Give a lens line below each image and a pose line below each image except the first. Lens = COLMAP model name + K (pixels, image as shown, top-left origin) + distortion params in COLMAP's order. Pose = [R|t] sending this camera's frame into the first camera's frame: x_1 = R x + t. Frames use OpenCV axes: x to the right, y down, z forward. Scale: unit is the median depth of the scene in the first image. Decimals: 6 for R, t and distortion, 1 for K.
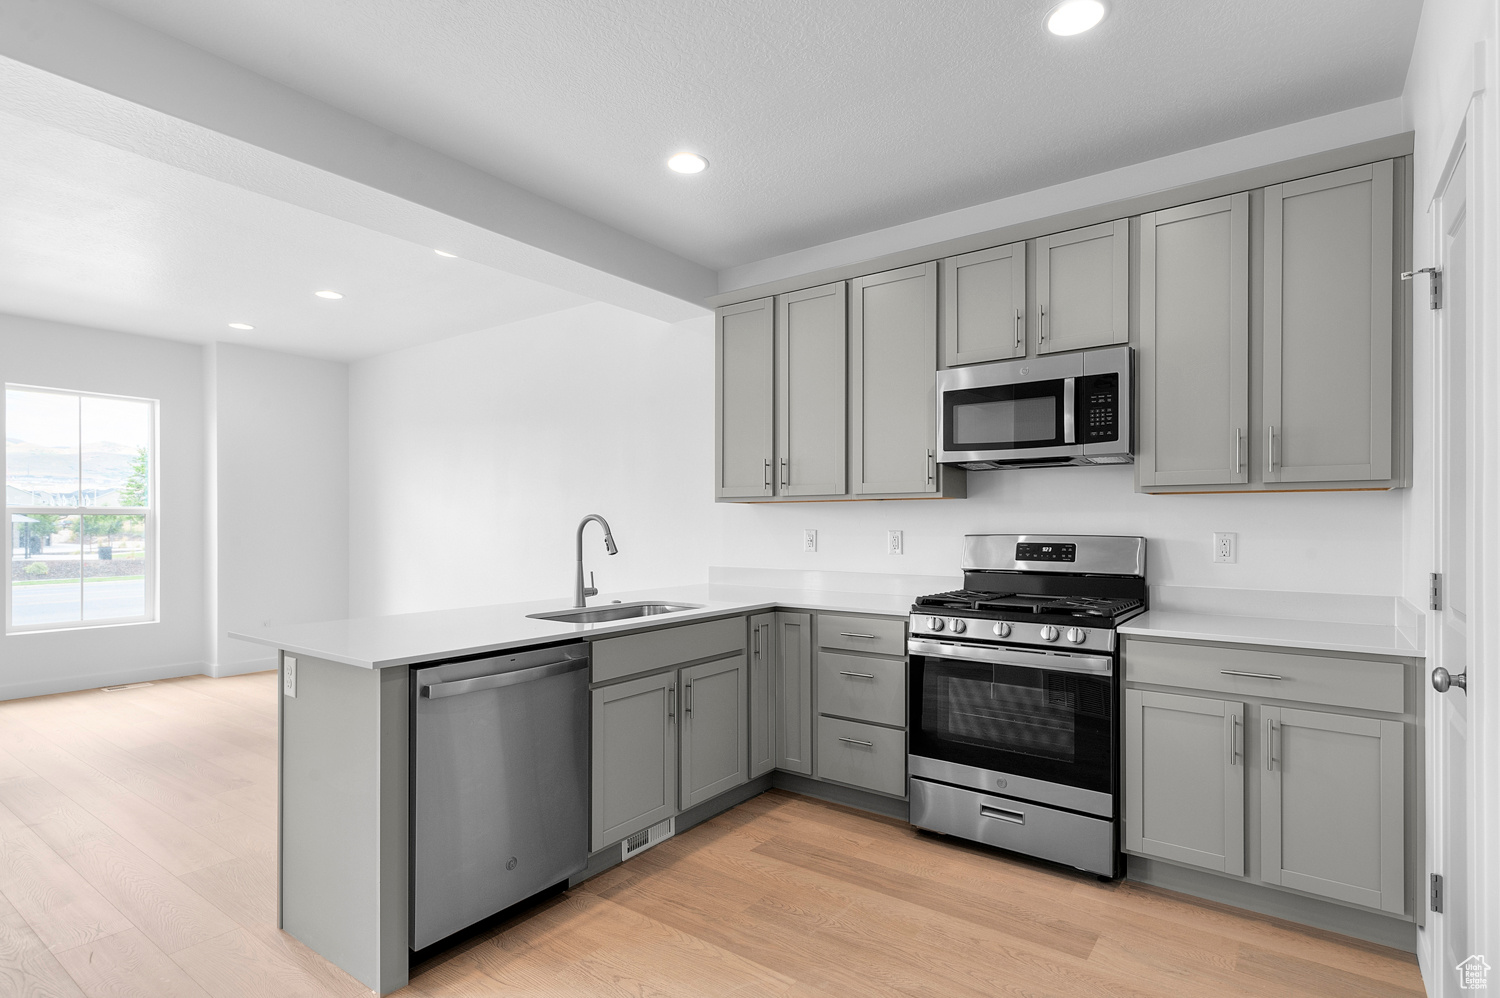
lens RADIAL K [[749.5, 0, 751.2], [0, 749.5, 527.3], [0, 0, 1]] dist [0.030340, 0.000041]
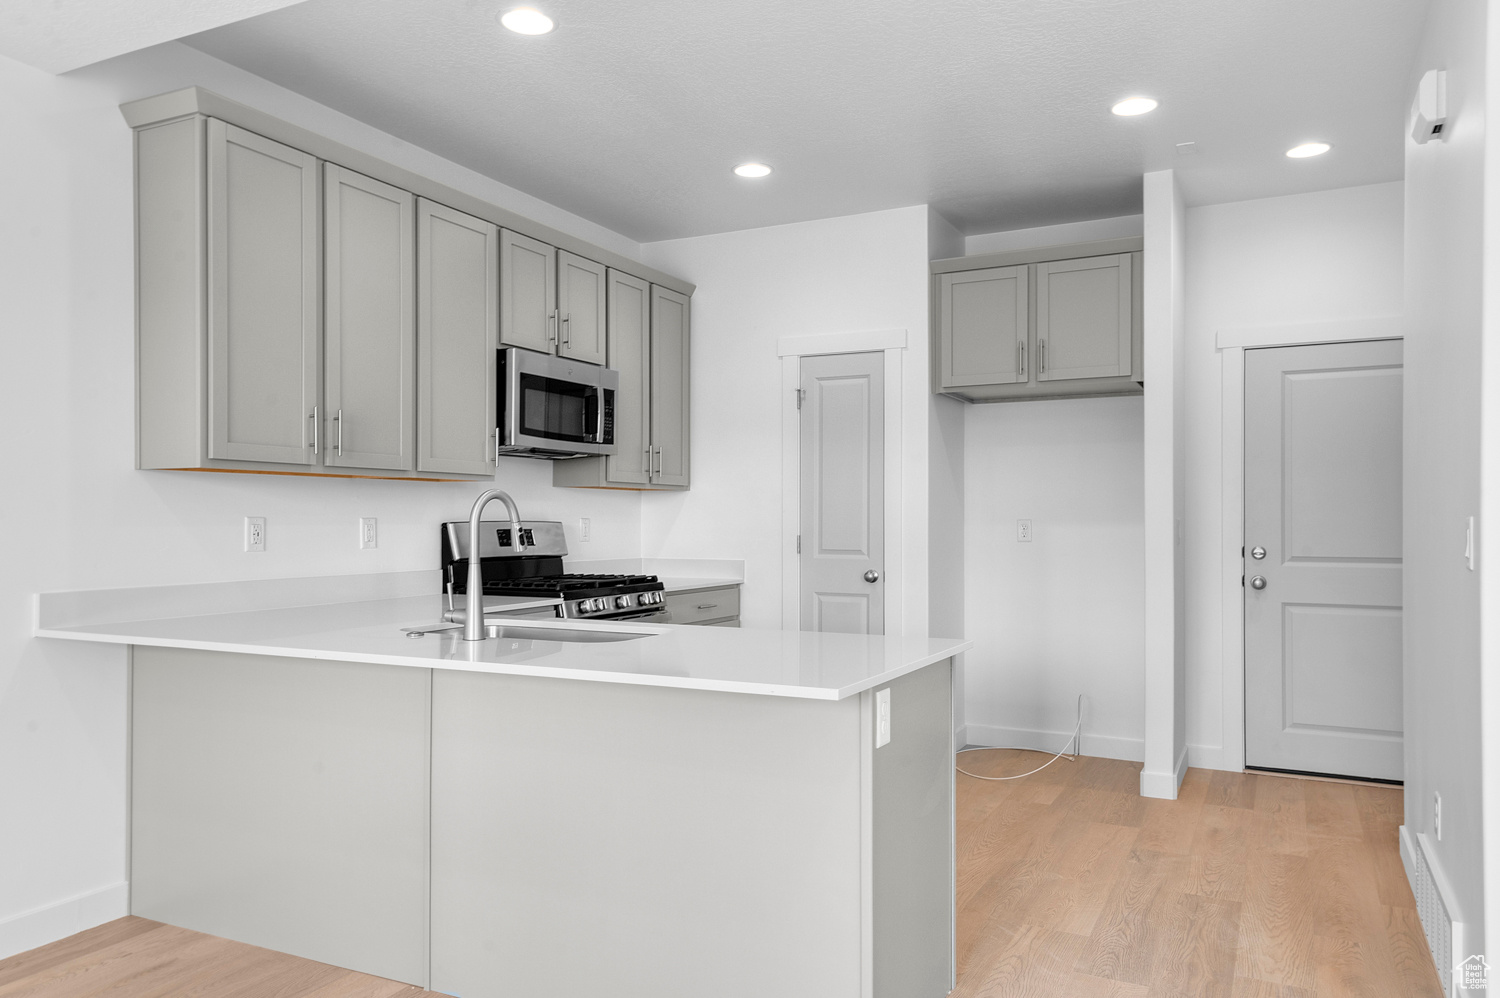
lens RADIAL K [[1067.0, 0, 749.3], [0, 1067.0, 517.0], [0, 0, 1]] dist [0.006178, 0.000267]
pose [[-0.166366, 0.000398, 0.986064, -0.597303], [0.000201, 1.000000, -0.000369, 0.002583], [-0.986064, 0.000137, -0.166366, 0.496986]]
